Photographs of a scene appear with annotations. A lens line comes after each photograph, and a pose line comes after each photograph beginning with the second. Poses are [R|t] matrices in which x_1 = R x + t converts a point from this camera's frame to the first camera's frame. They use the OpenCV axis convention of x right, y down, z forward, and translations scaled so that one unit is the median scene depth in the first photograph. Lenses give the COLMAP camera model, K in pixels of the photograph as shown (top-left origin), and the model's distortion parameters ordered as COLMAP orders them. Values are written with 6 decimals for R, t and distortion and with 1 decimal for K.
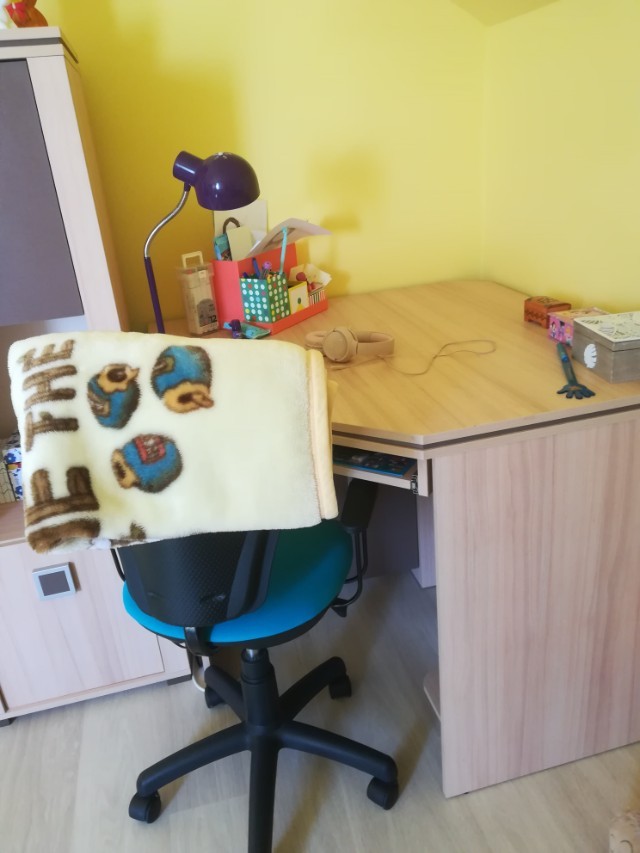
lens RADIAL K [[675.5, 0, 320.8], [0, 675.5, 424.9], [0, 0, 1]] dist [0.048201, -0.055982]
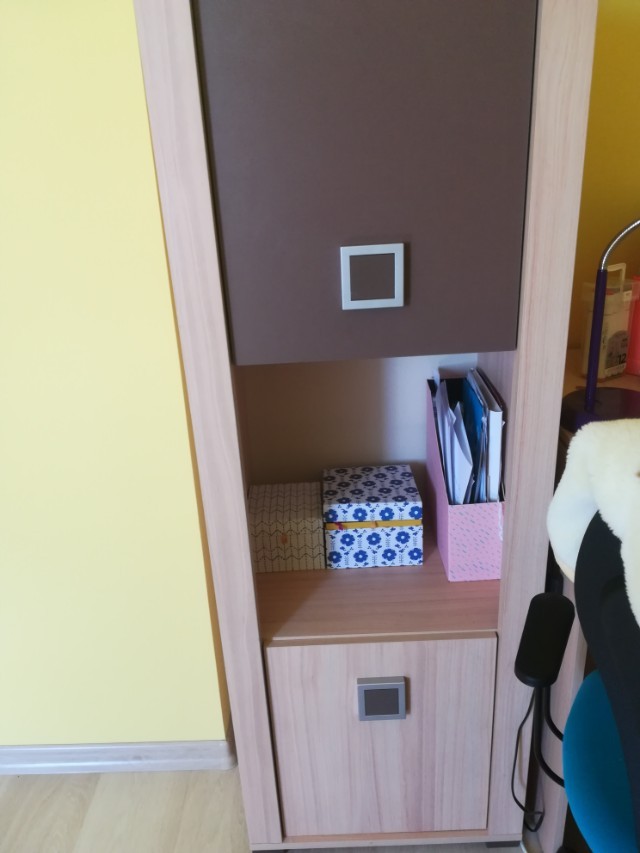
lens RADIAL K [[675.5, 0, 320.7], [0, 675.5, 427.1], [0, 0, 1]] dist [0.048201, -0.055982]
pose [[0.970654, 0.124149, -0.205955, -0.317540], [-0.123914, 0.992193, 0.014088, -0.058274], [0.206096, 0.011847, 0.978460, 0.247195]]
